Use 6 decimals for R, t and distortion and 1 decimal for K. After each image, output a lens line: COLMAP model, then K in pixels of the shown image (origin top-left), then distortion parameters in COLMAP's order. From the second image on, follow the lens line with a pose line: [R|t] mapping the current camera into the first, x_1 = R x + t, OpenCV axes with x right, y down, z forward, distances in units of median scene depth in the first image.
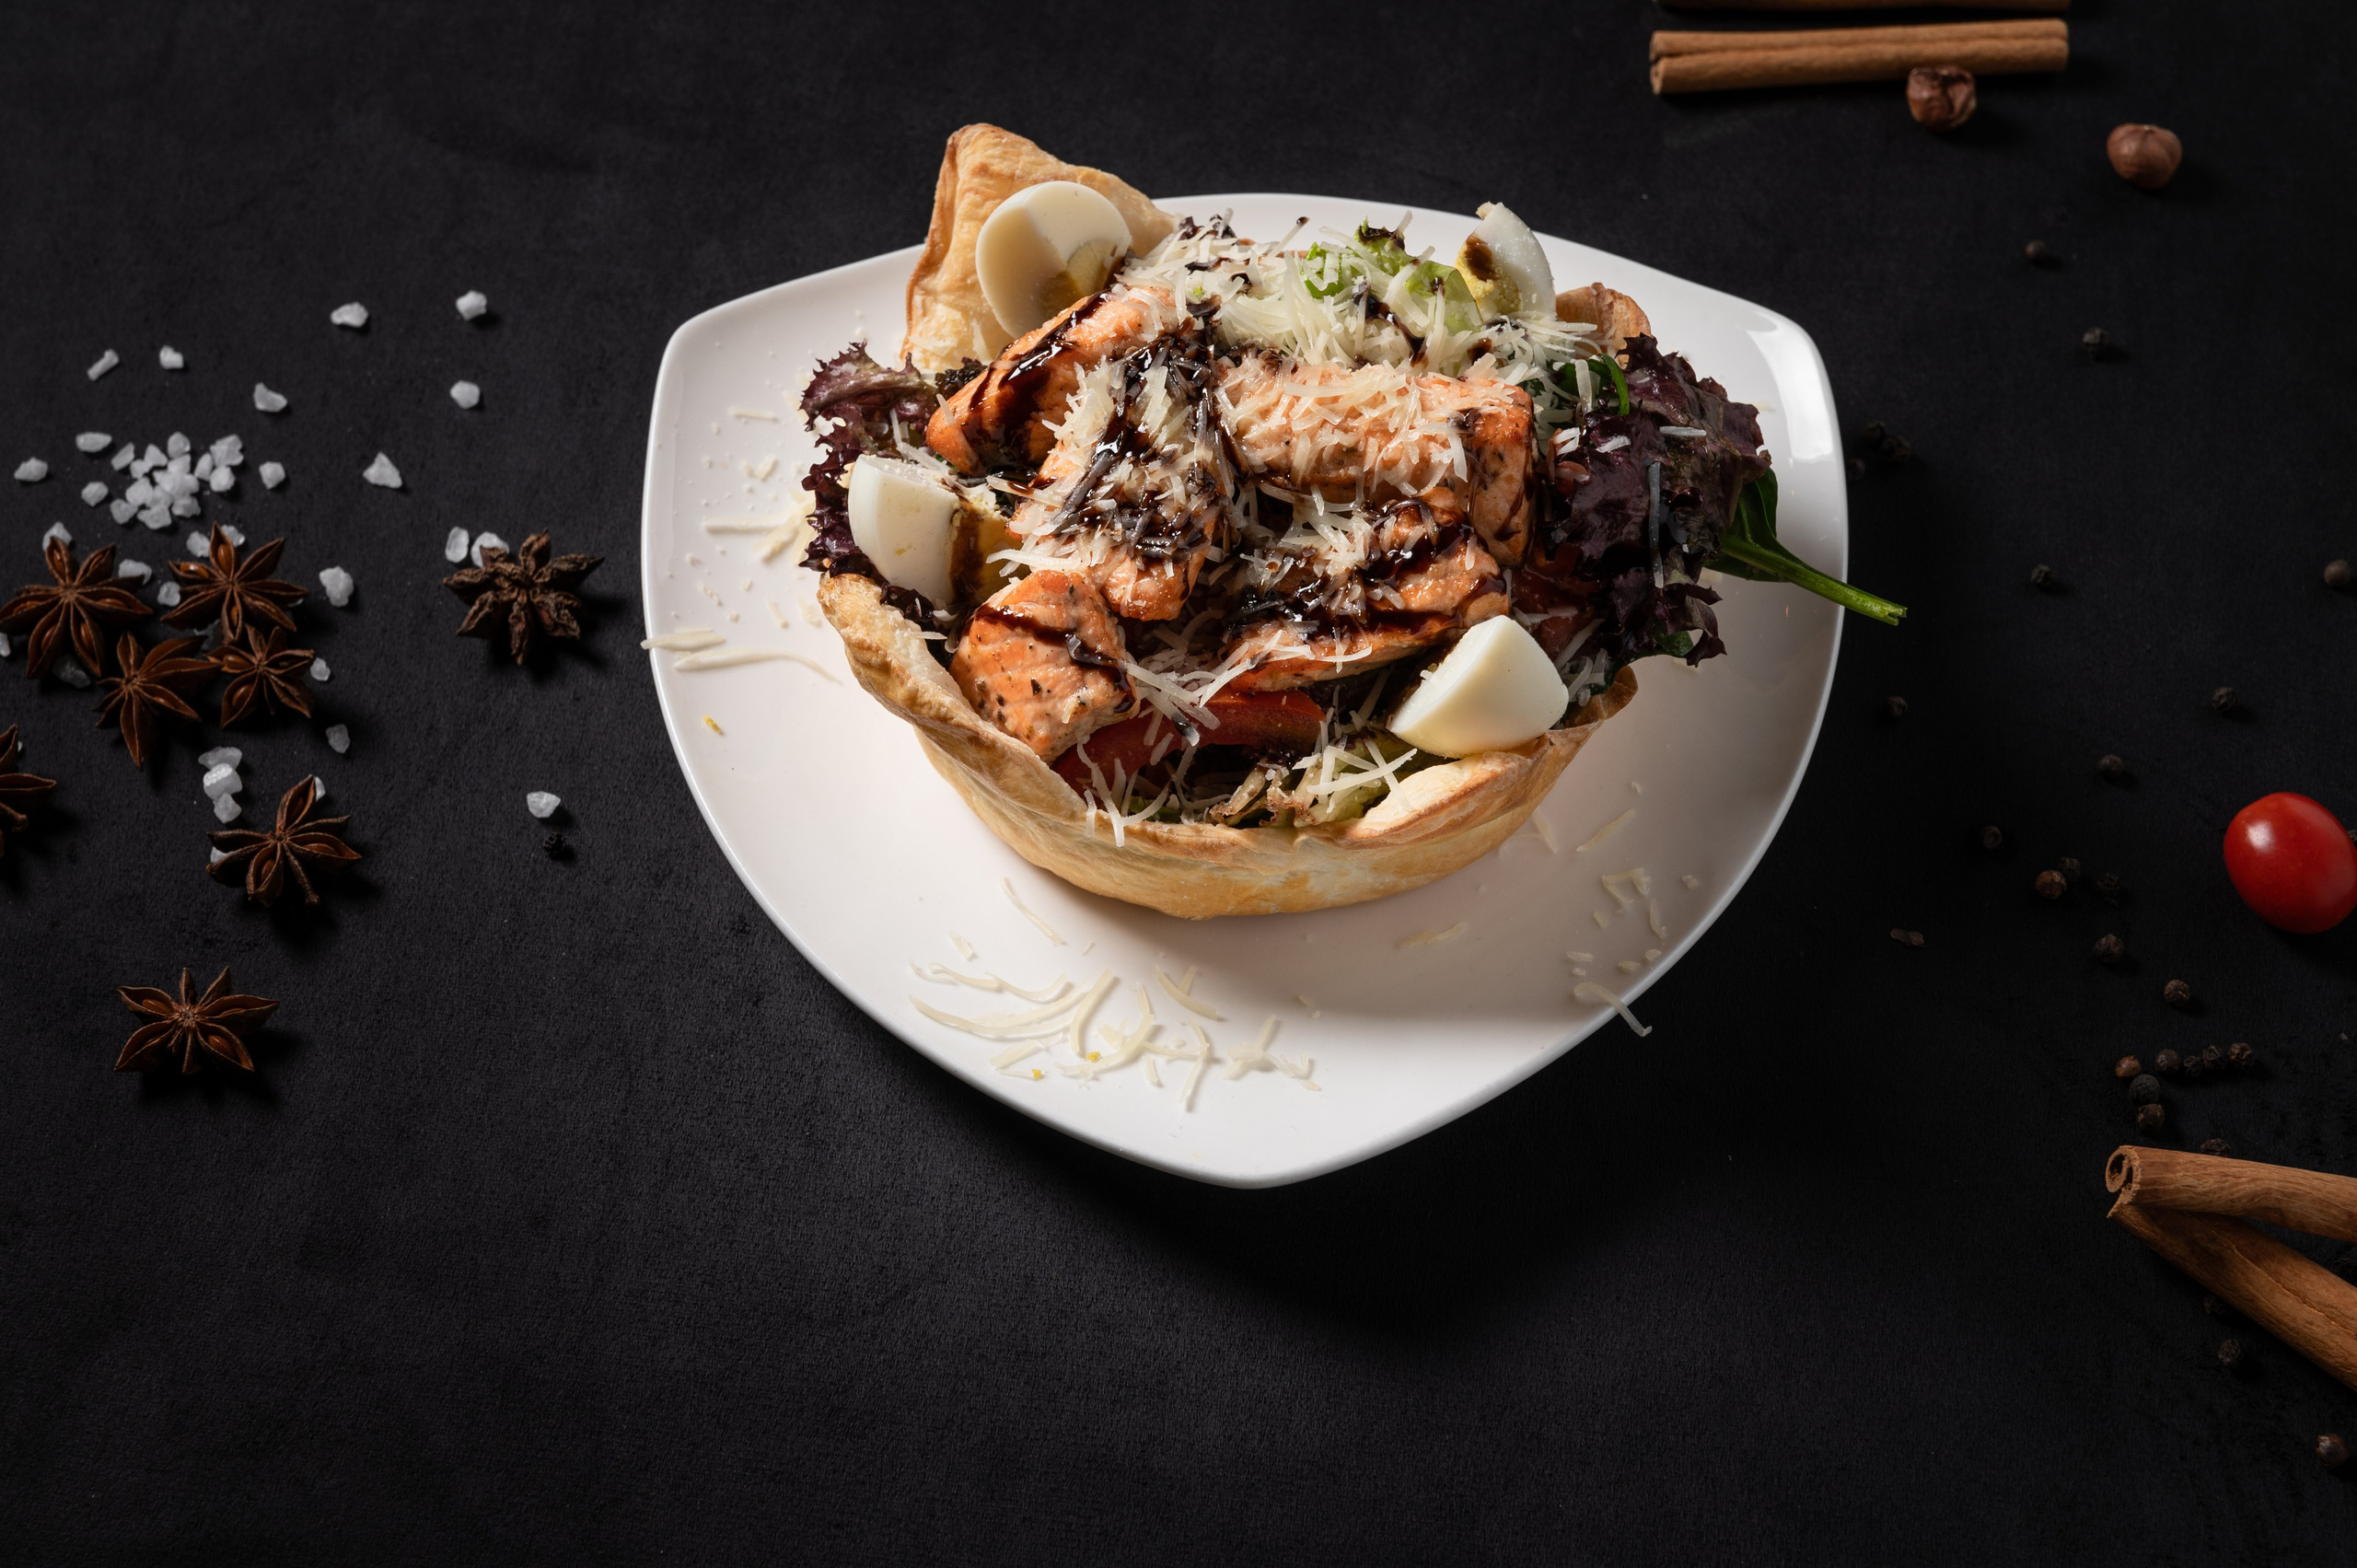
lens RADIAL K [[4107.8, 0, 1188.6], [0, 4107.8, 846.6], [0, 0, 1]] dist [-0.070277, 0.000000]
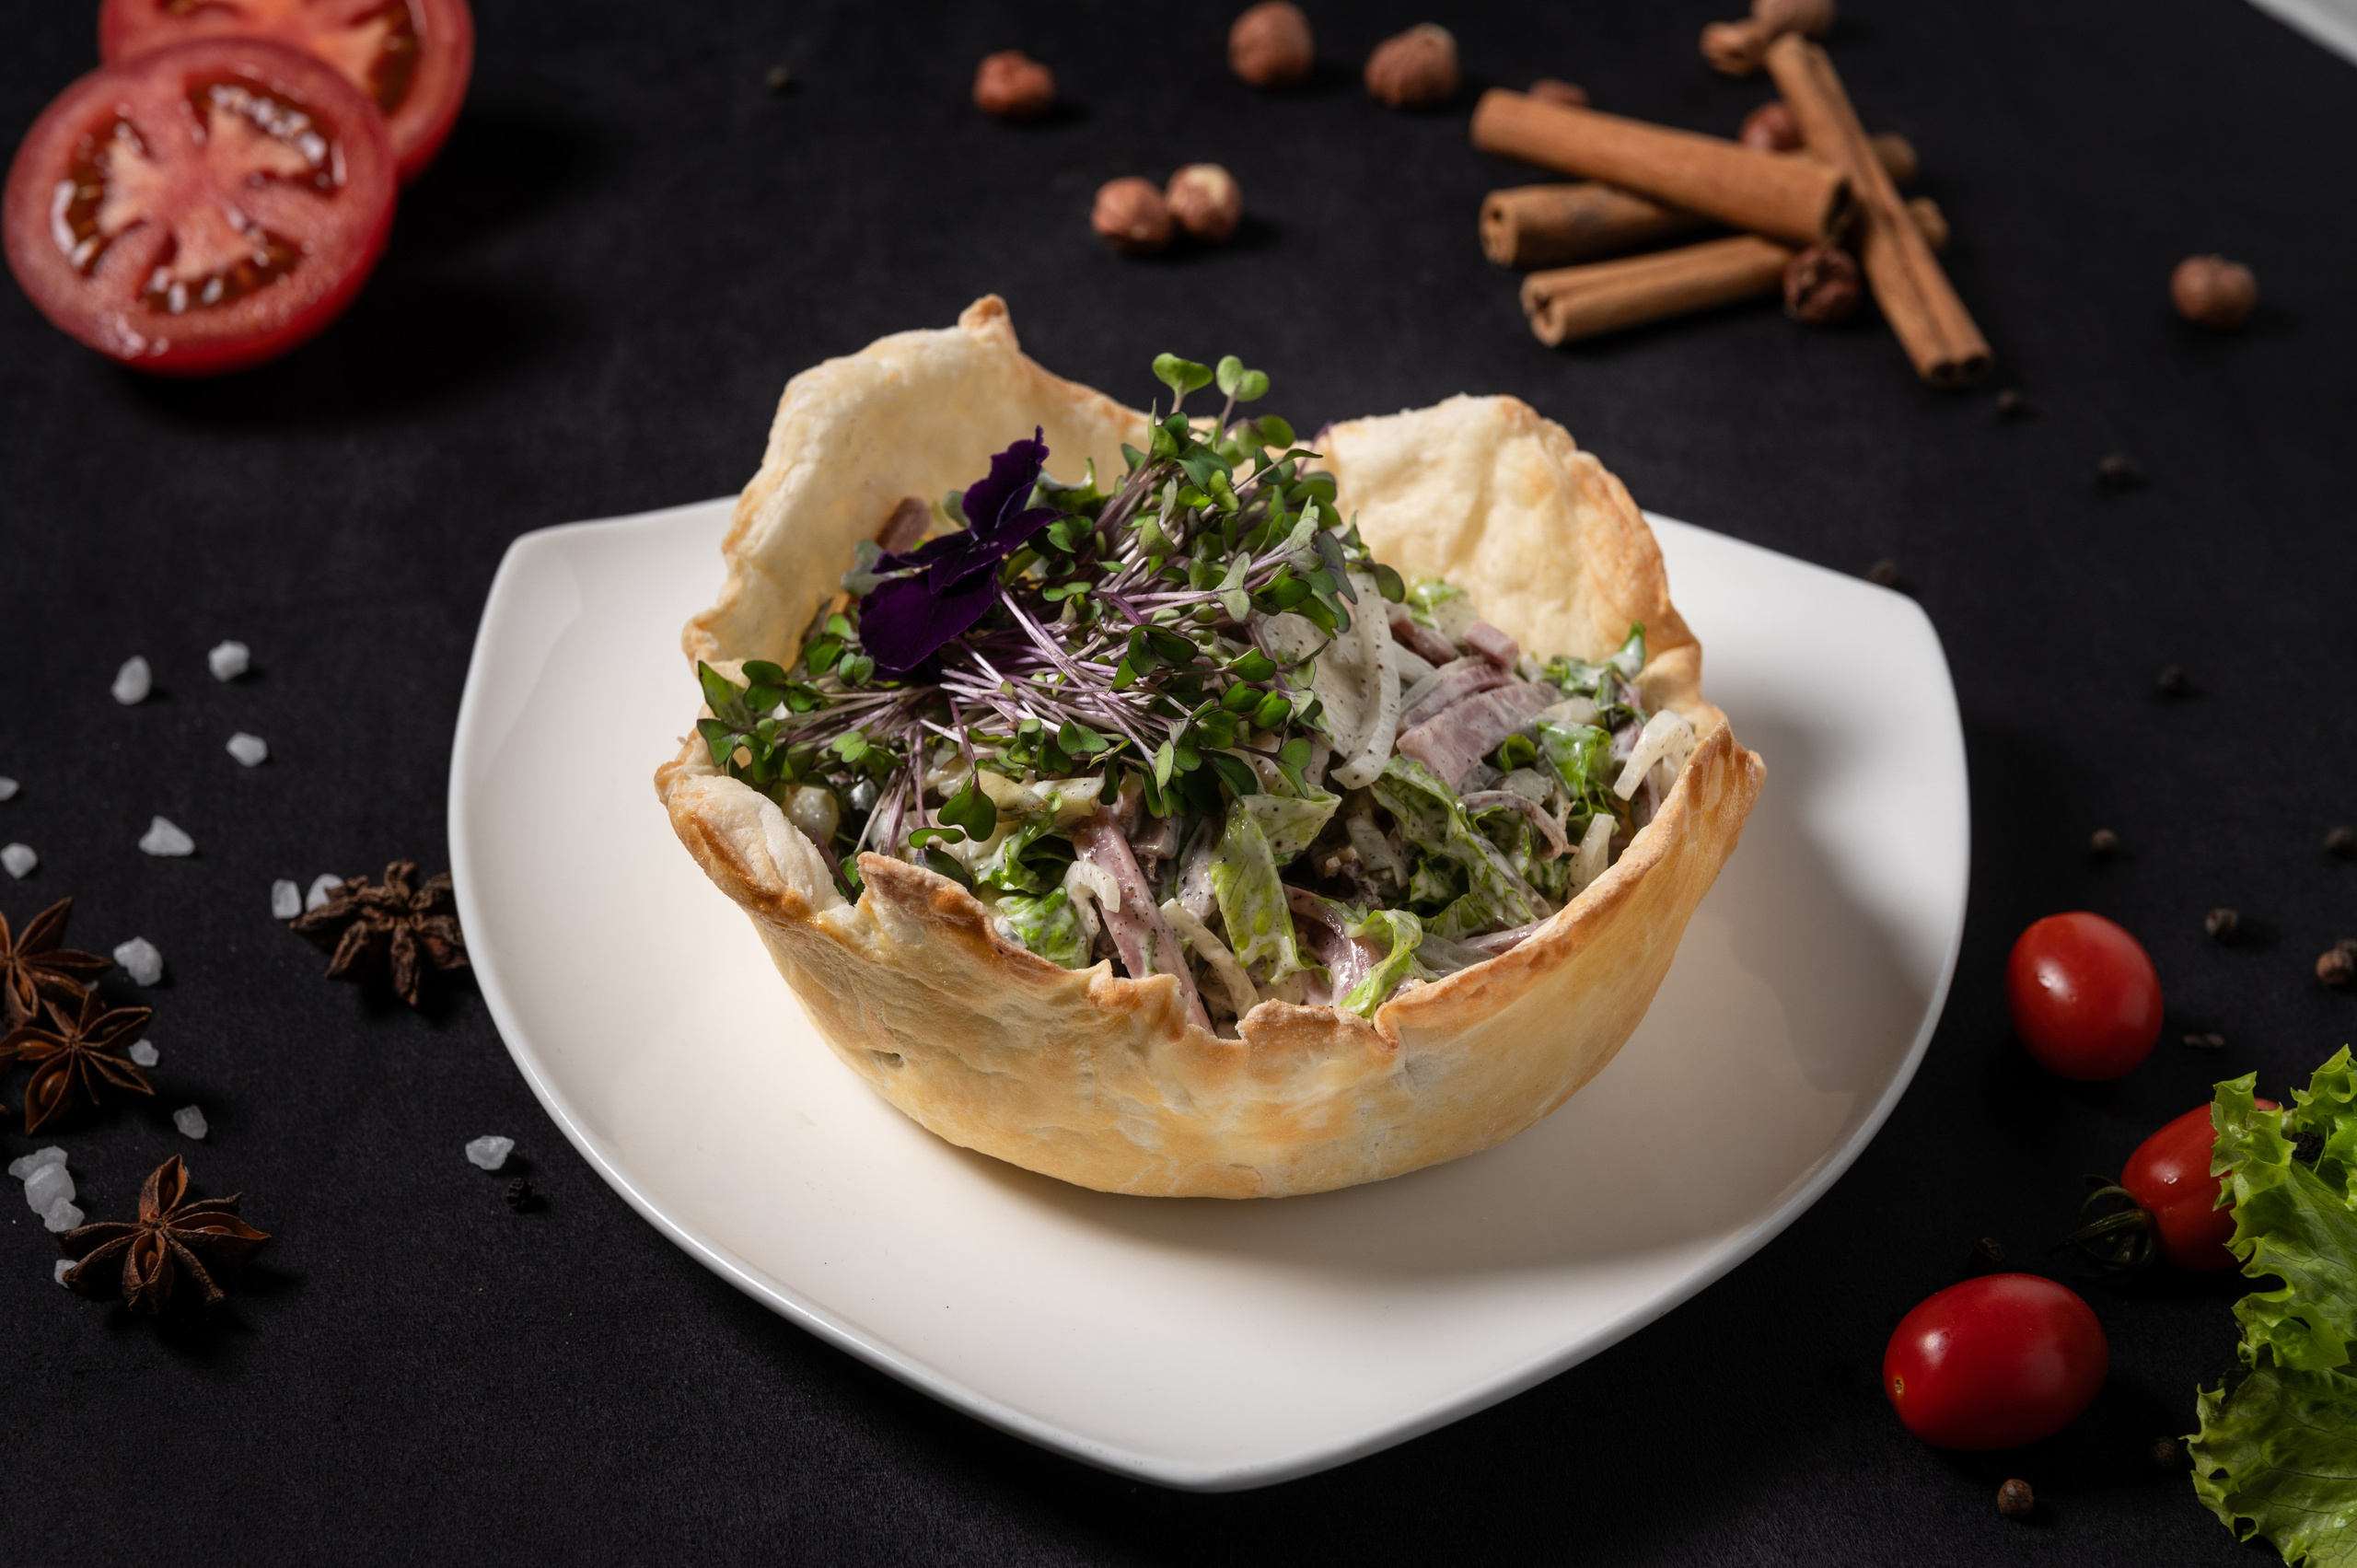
lens RADIAL K [[4107.8, 0, 1172.3], [0, 4107.8, 805.8], [0, 0, 1]] dist [-0.070277, 0.000000]
pose [[0.966342, -0.127534, 0.223422, -0.188080], [0.185480, 0.947198, -0.261558, 0.143352], [-0.178268, 0.294195, 0.938973, 0.240257]]
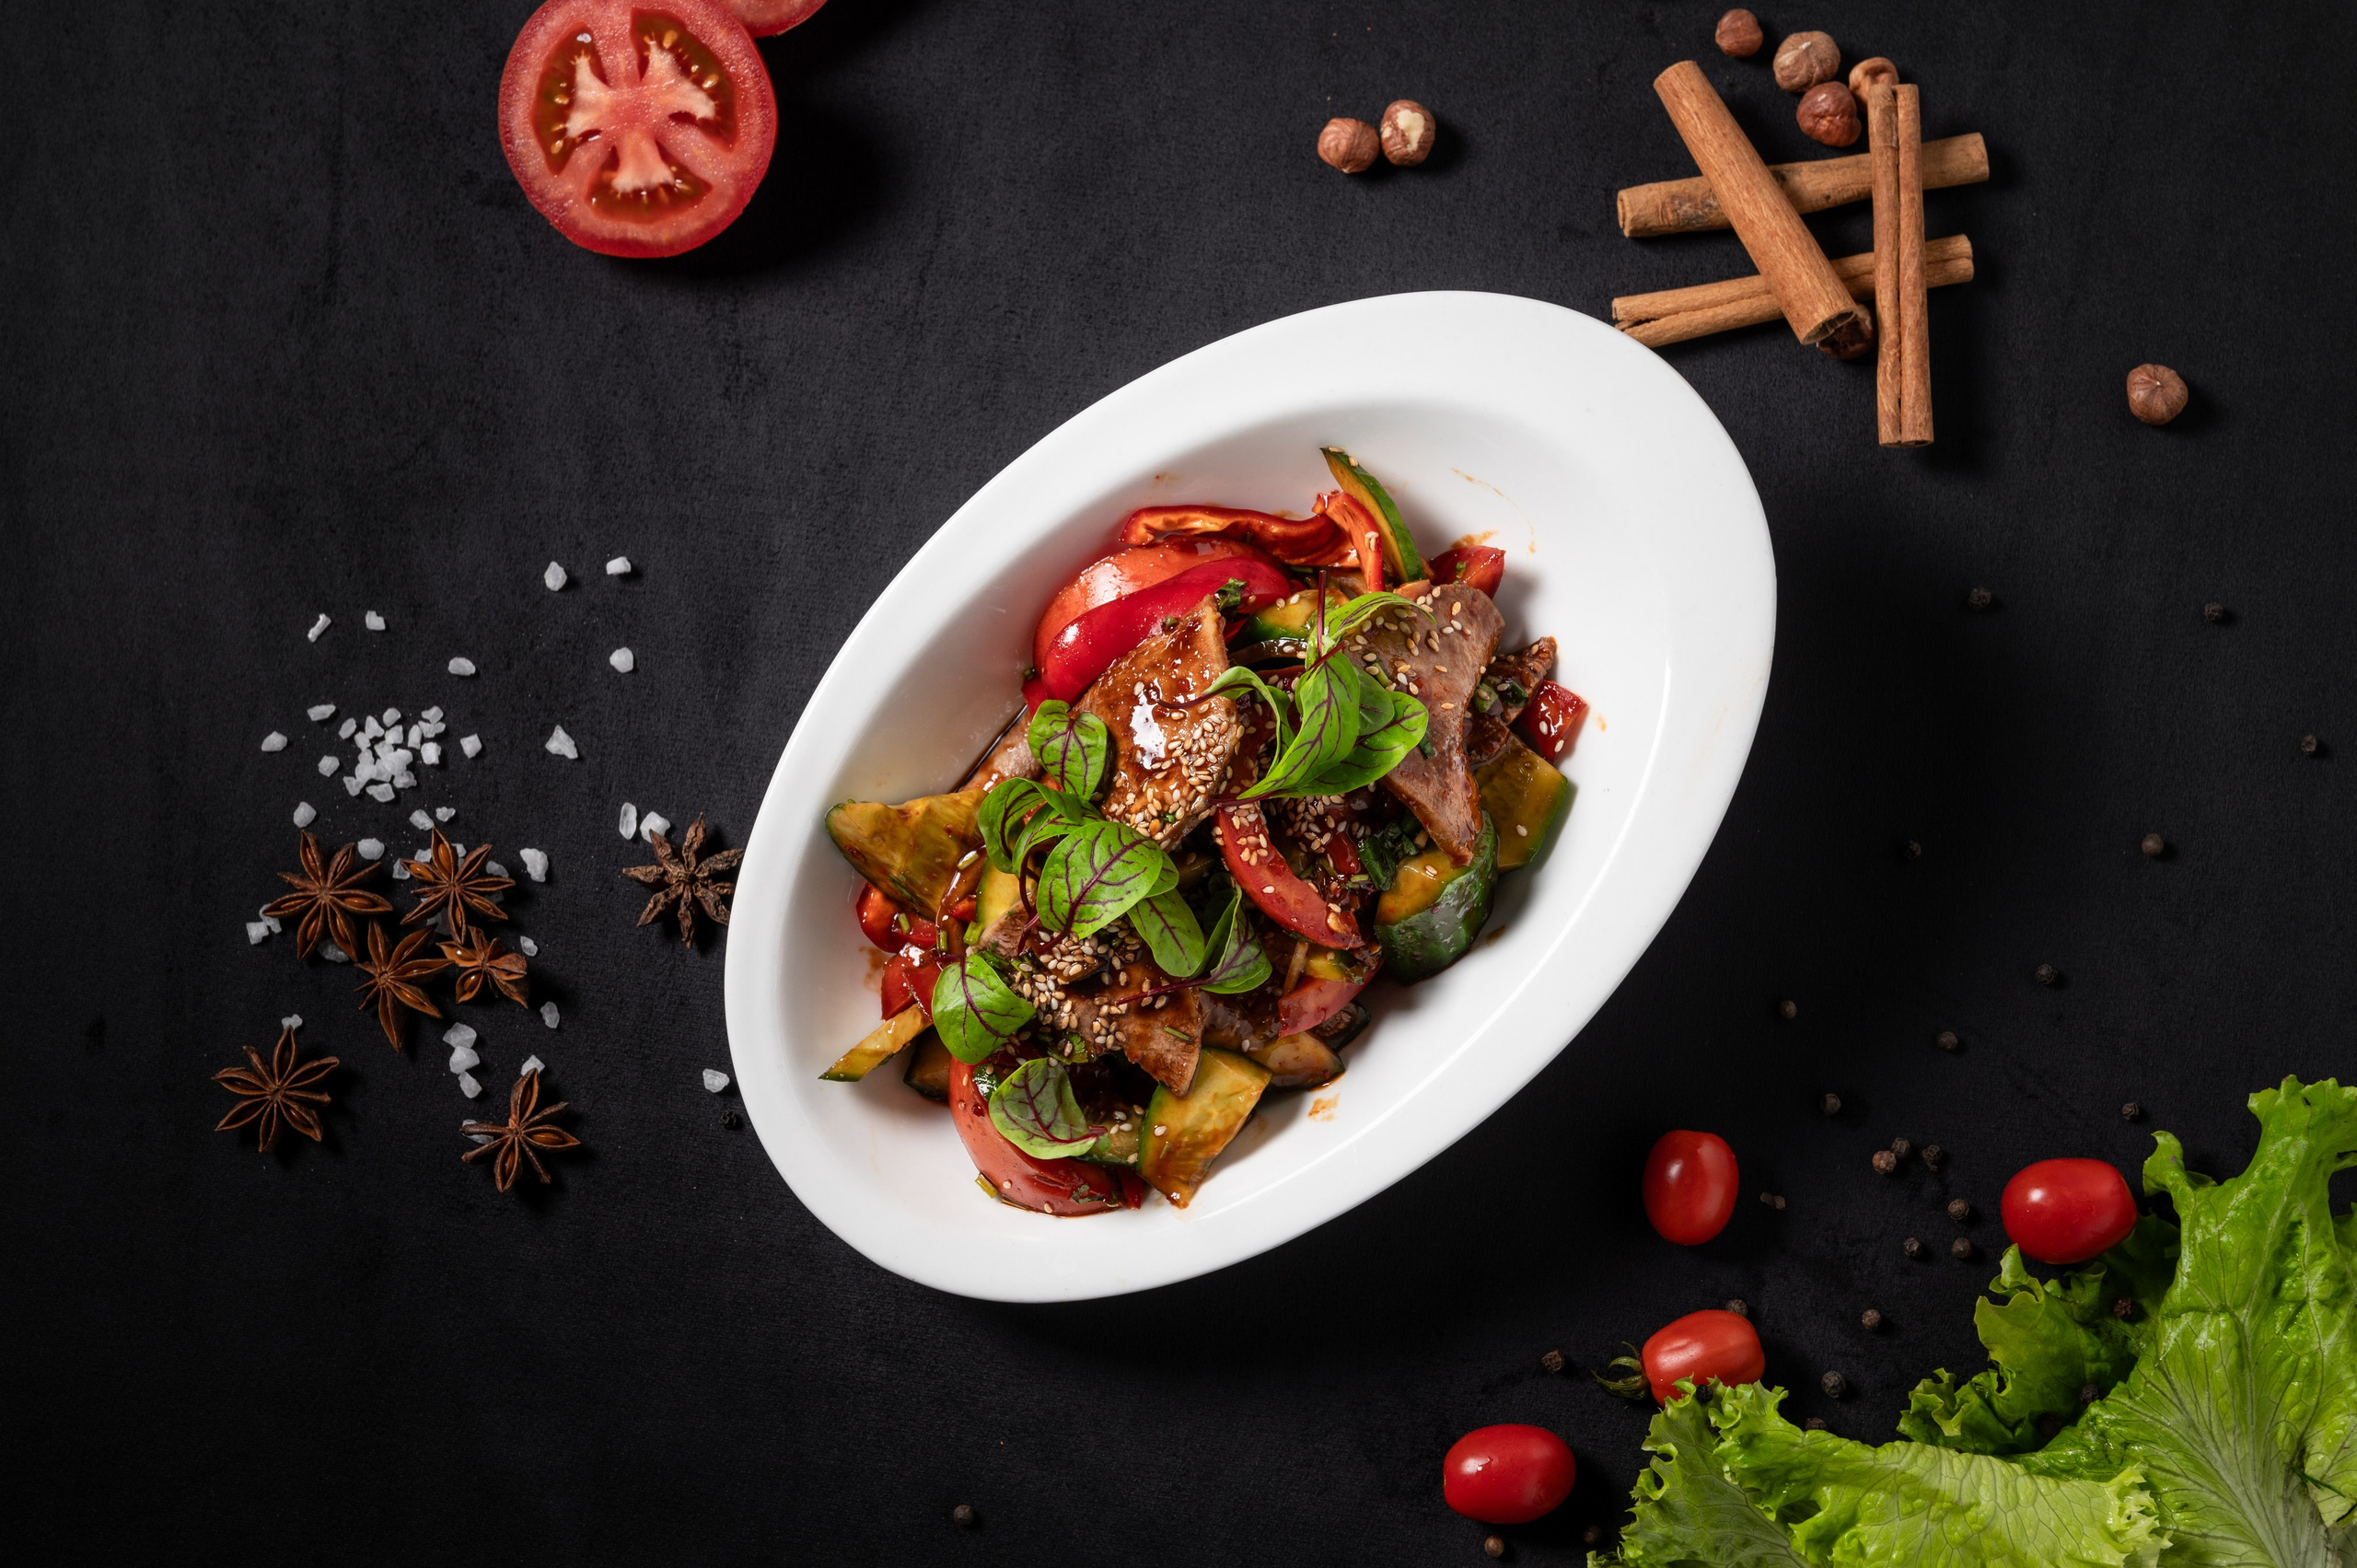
lens RADIAL K [[4107.8, 0, 1201.1], [0, 4107.8, 790.9], [0, 0, 1]] dist [-0.070277, 0.000000]
pose [[0.999804, -0.004047, -0.019397, 0.018443], [0.011847, 0.906773, 0.421453, -0.603926], [0.015883, -0.421600, 0.906643, -0.116543]]
